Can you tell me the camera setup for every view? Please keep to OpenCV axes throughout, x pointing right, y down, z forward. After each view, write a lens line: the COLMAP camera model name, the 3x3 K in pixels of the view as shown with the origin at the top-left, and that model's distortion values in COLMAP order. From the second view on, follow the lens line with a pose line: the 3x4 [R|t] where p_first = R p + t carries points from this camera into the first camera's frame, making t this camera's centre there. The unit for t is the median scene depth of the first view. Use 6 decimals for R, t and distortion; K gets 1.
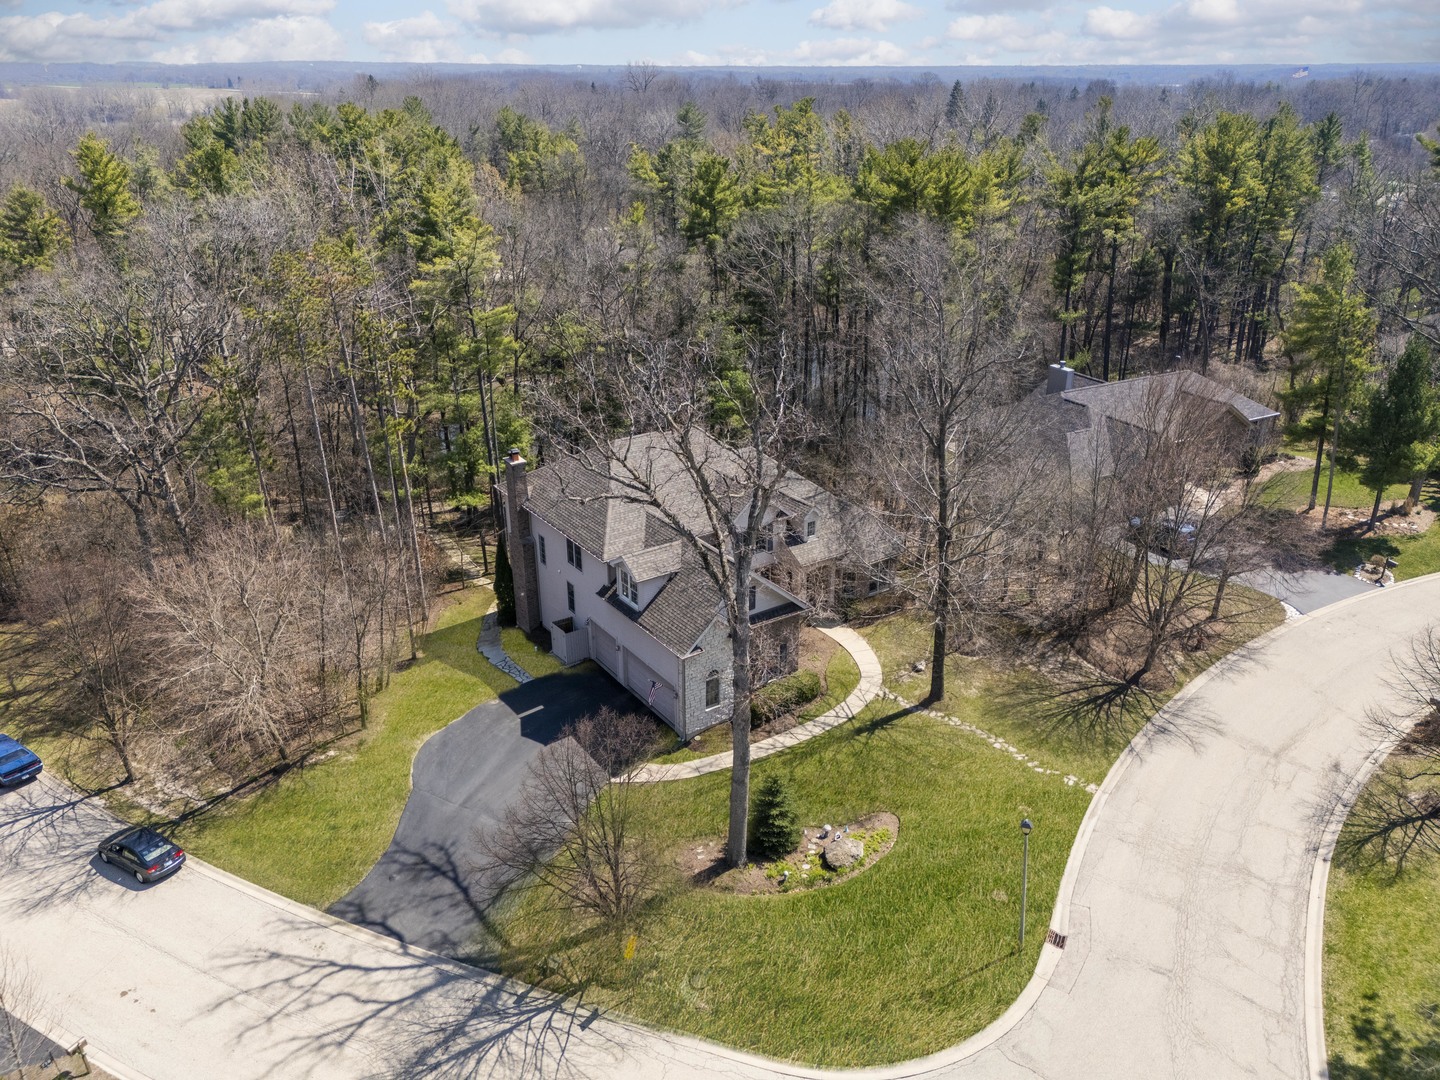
lens RADIAL K [[1054.0, 0, 720.0], [0, 1054.0, 540.0], [0, 0, 1]] dist [0.053477, -0.038894]
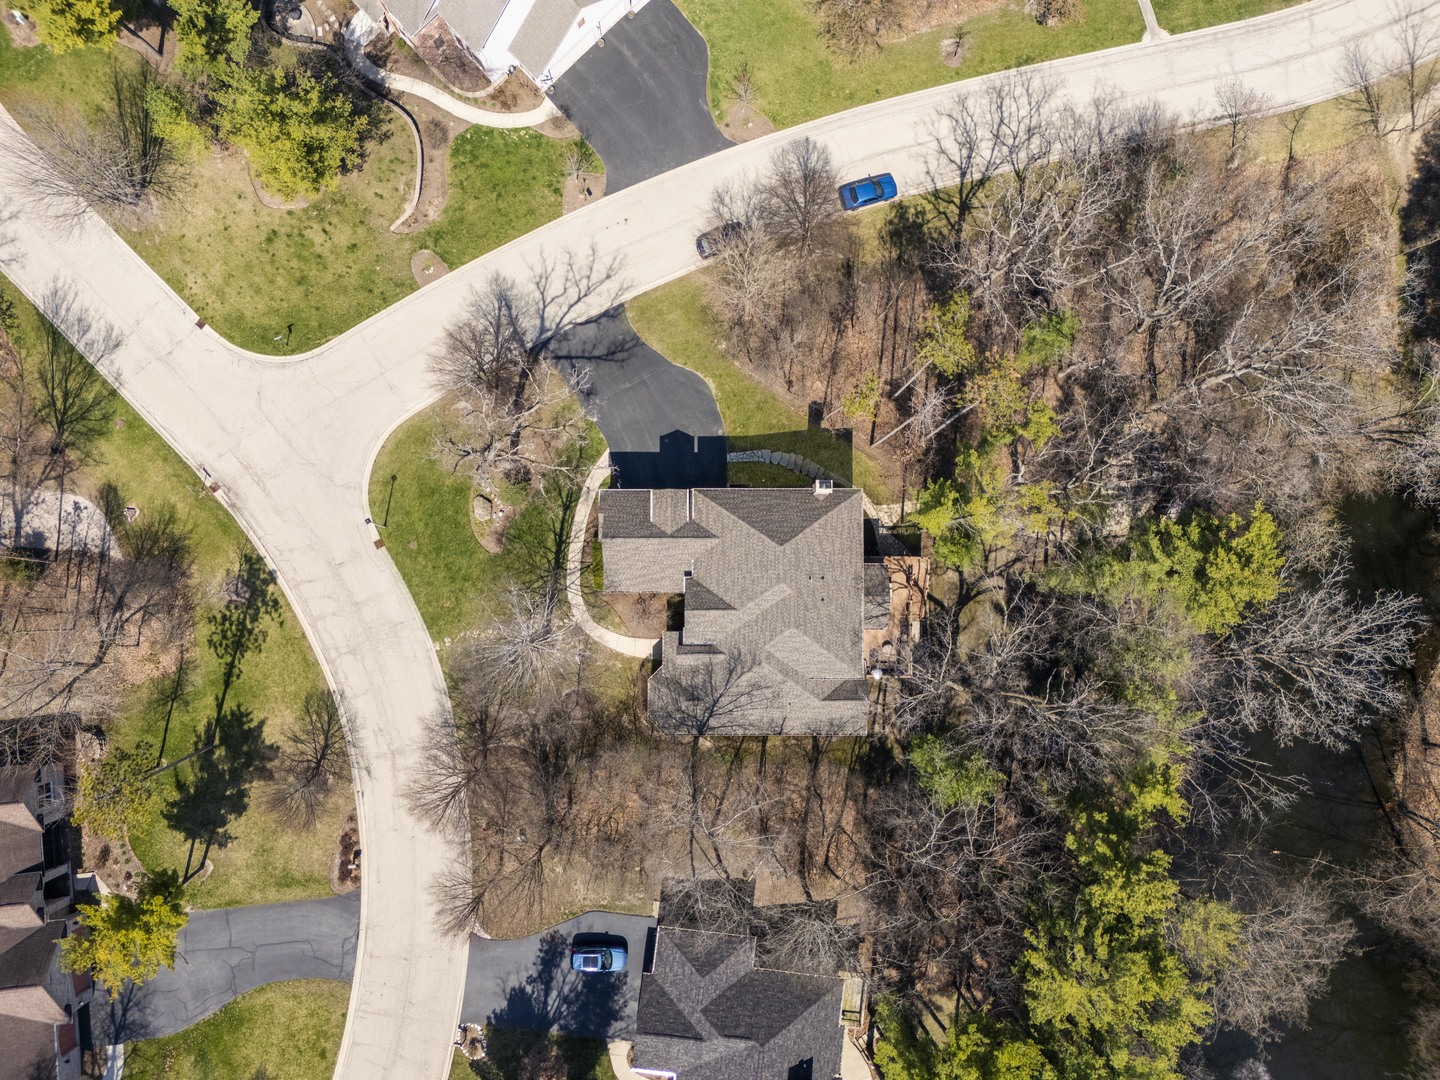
lens RADIAL K [[1054.0, 0, 720.0], [0, 1054.0, 540.0], [0, 0, 1]] dist [0.053477, -0.038894]
pose [[-0.573213, 0.817474, -0.056239, 0.016024], [-0.366403, -0.194322, 0.909938, -1.438416], [0.732923, 0.542194, 0.410913, 0.448877]]
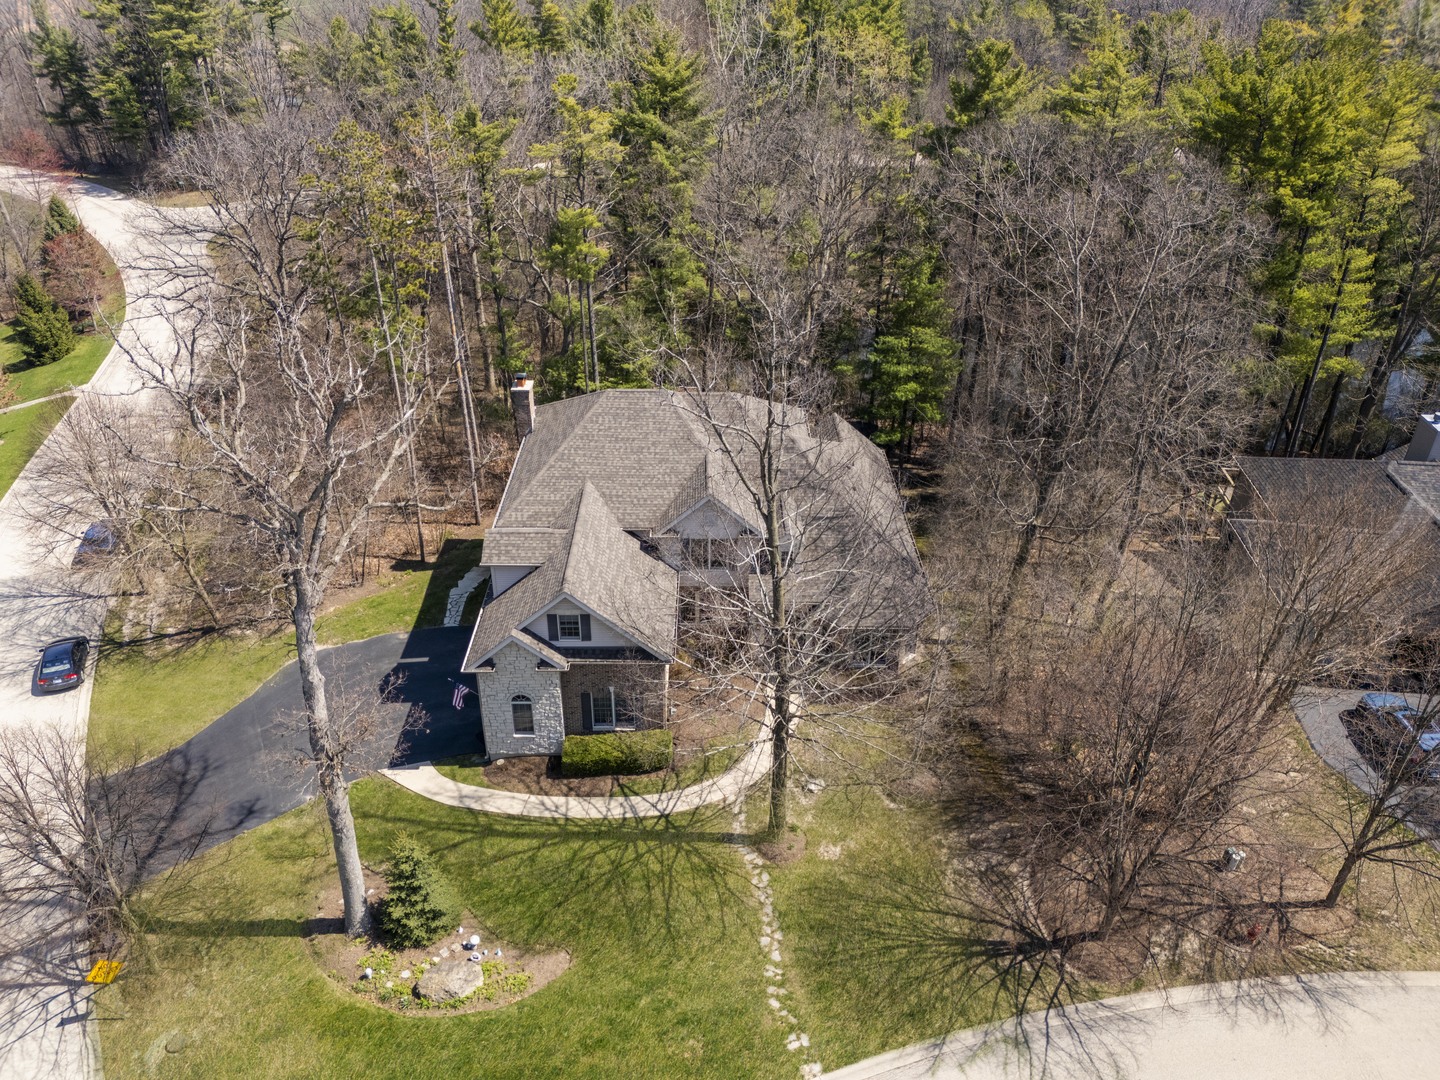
lens RADIAL K [[1054.0, 0, 720.0], [0, 1054.0, 540.0], [0, 0, 1]] dist [0.053477, -0.038894]
pose [[0.825667, 0.294963, -0.480907, 0.473014], [-0.237301, 0.954936, 0.178286, -0.172450], [0.511823, -0.033085, 0.858454, 0.362239]]
